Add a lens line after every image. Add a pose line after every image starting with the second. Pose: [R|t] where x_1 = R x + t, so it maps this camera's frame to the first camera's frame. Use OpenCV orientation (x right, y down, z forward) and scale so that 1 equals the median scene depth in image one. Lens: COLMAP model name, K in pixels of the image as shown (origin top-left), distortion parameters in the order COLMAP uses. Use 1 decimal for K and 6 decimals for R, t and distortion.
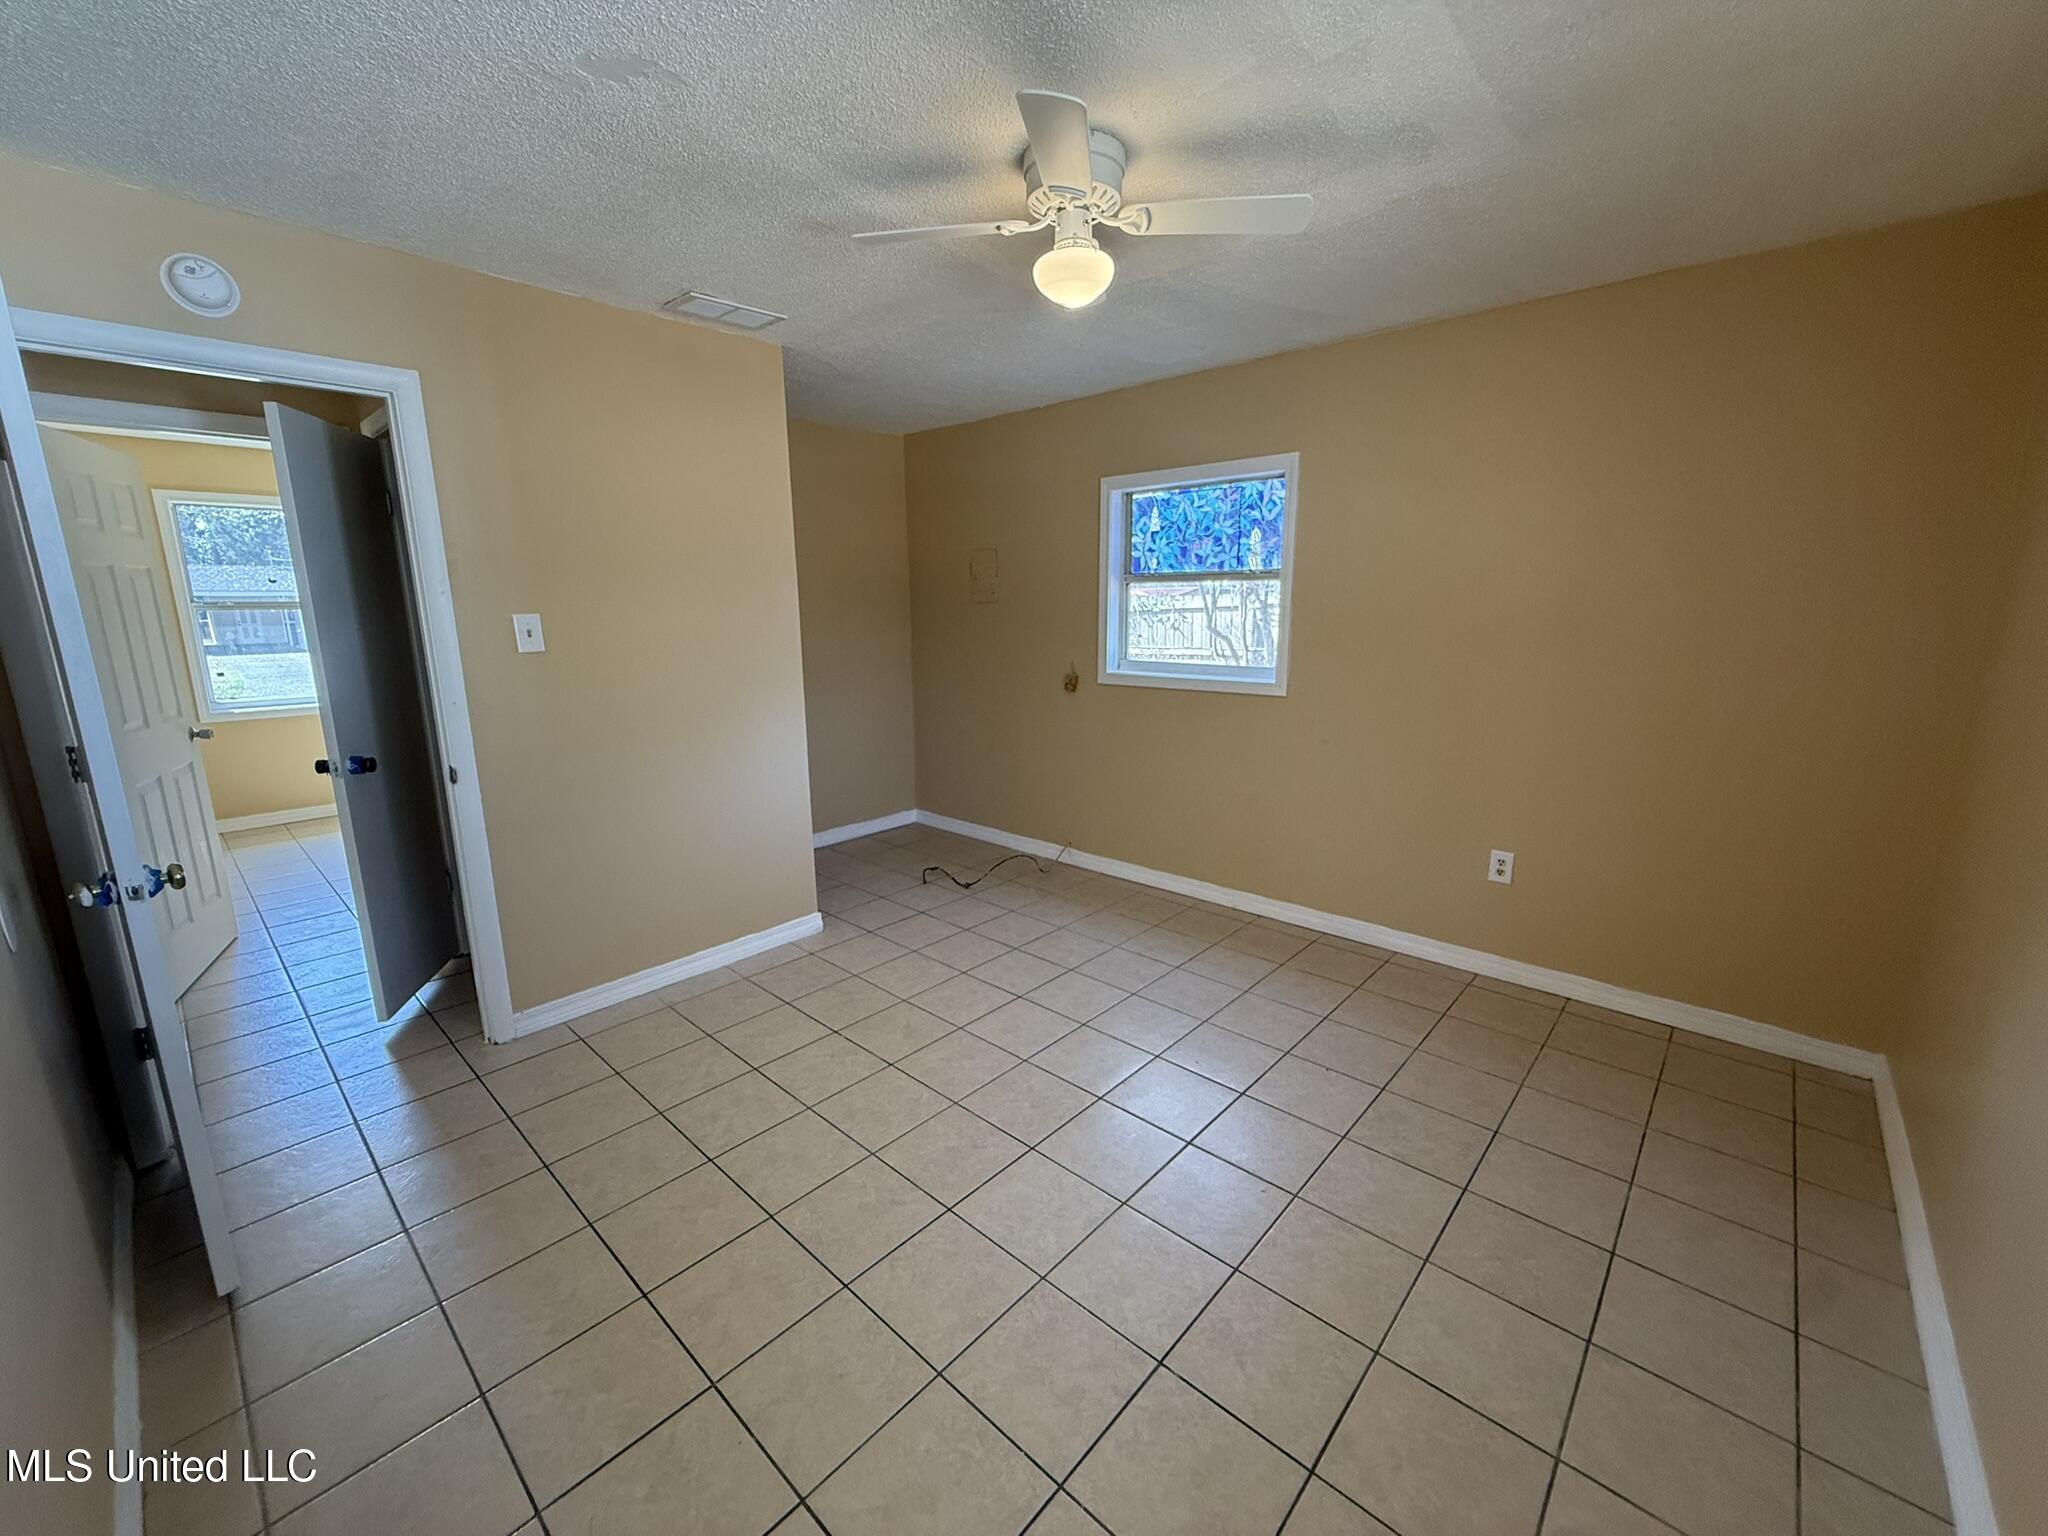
lens RADIAL K [[815.0, 0, 1023.6], [0, 815.0, 770.5], [0, 0, 1]] dist [0.000011, 0.000262]
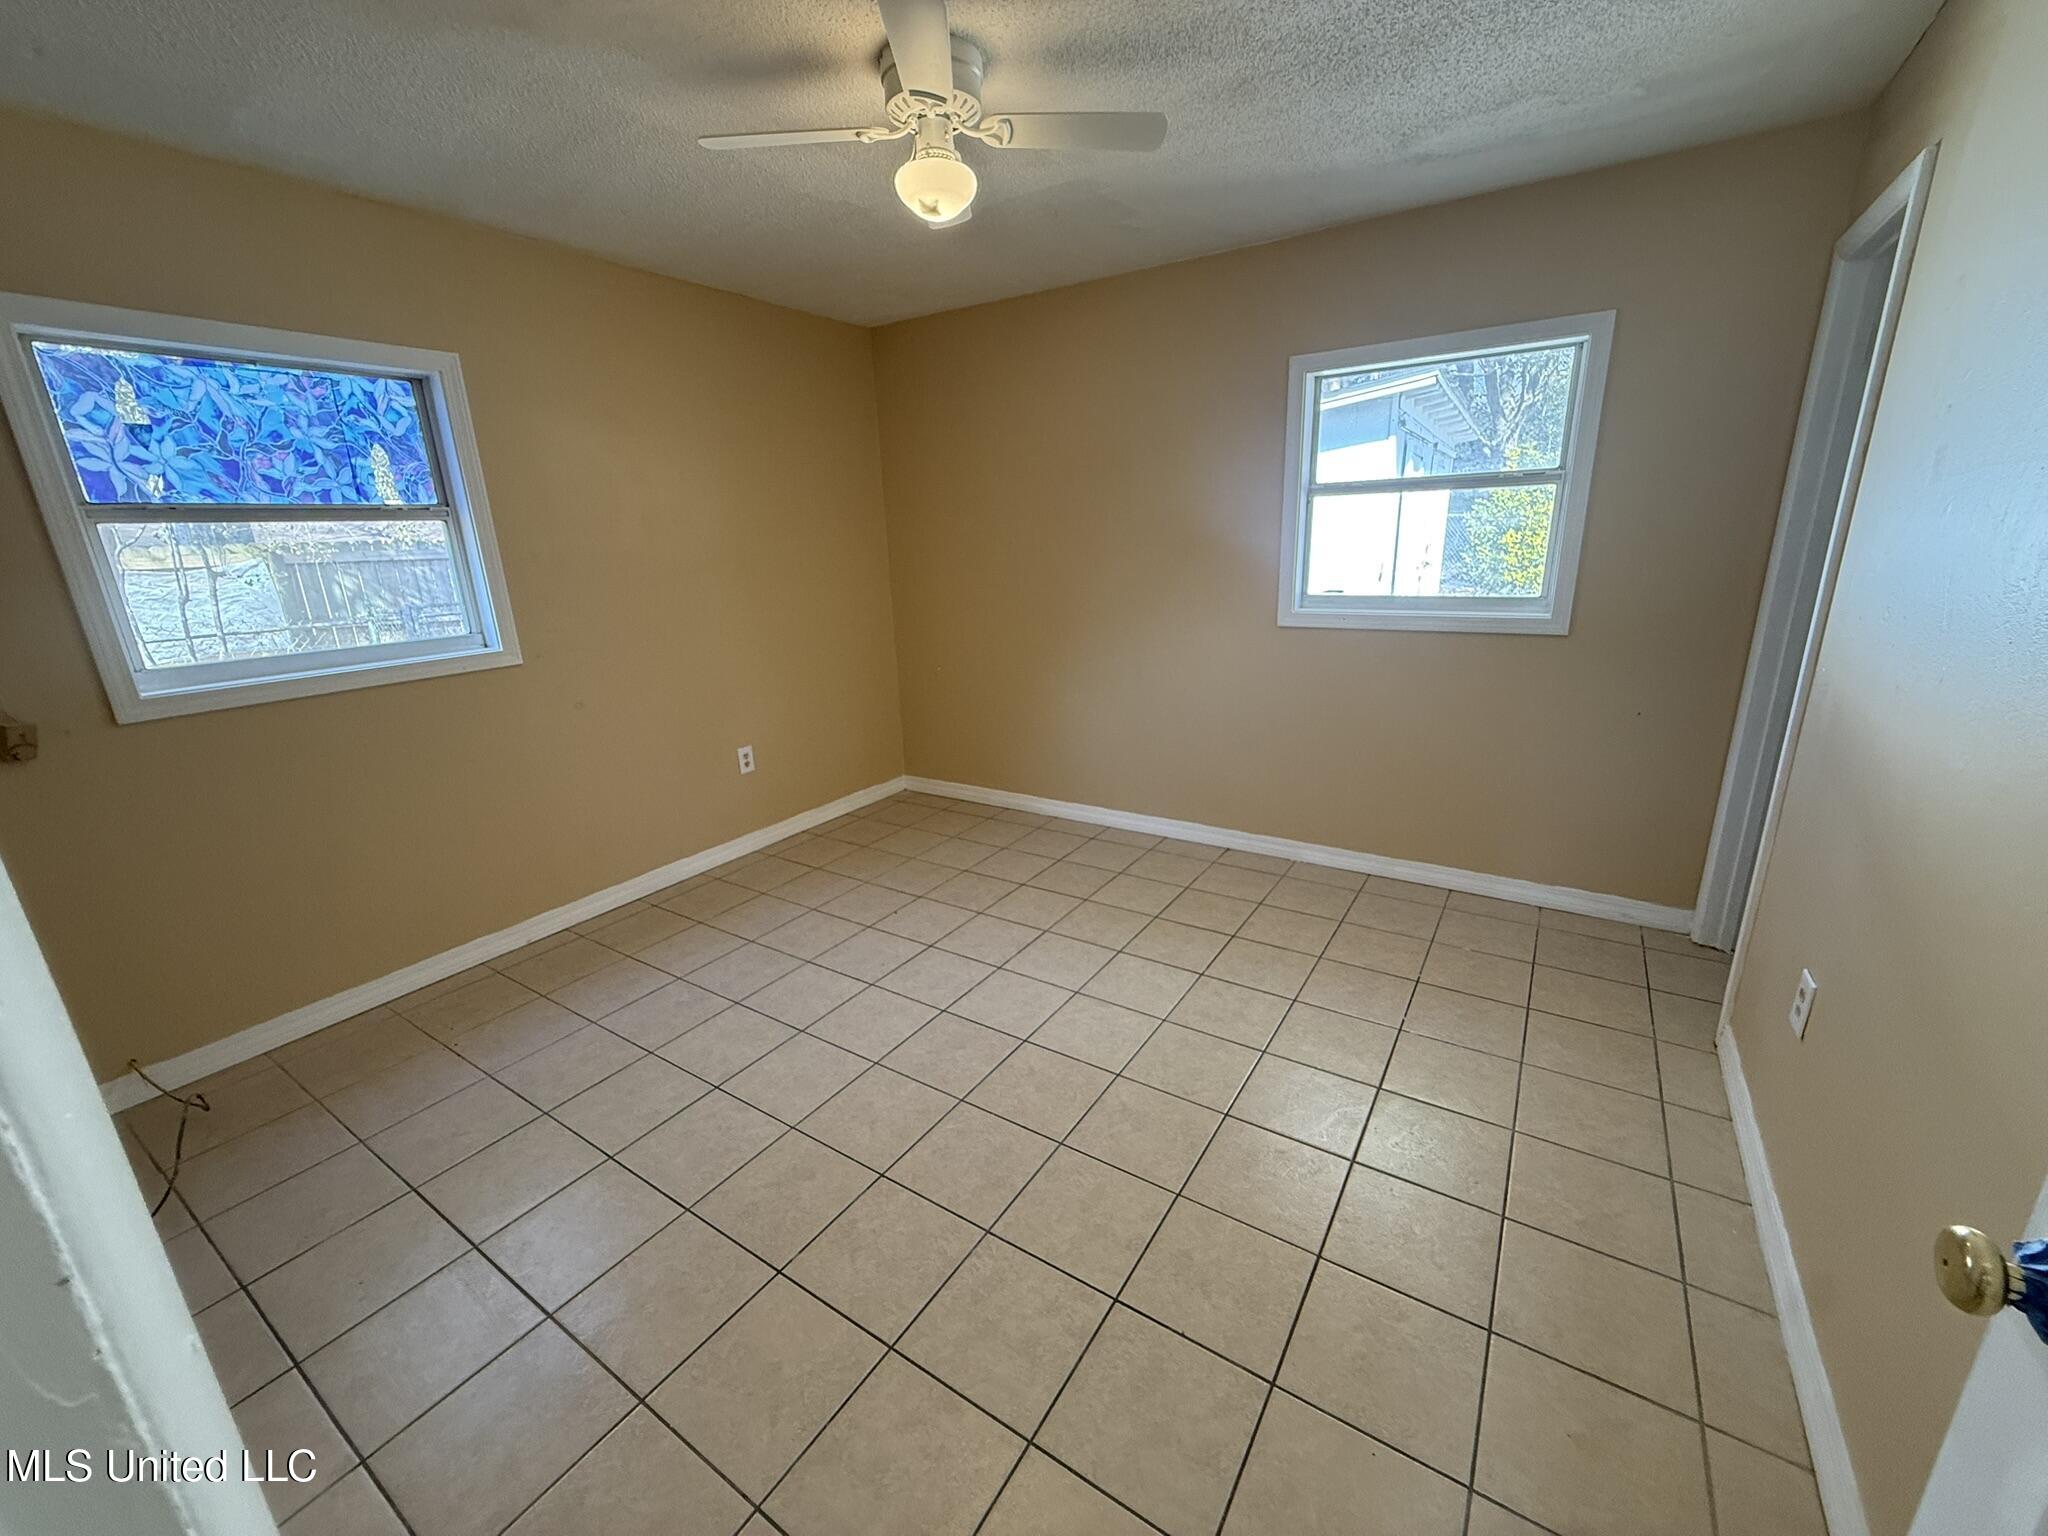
lens RADIAL K [[815.0, 0, 1032.3], [0, 815.0, 762.9], [0, 0, 1]] dist [0.000011, 0.000262]
pose [[-0.160121, -0.260378, 0.952137, -0.532694], [0.235649, 0.926610, 0.293026, -0.110458], [-0.958557, 0.271289, -0.087012, 0.568400]]
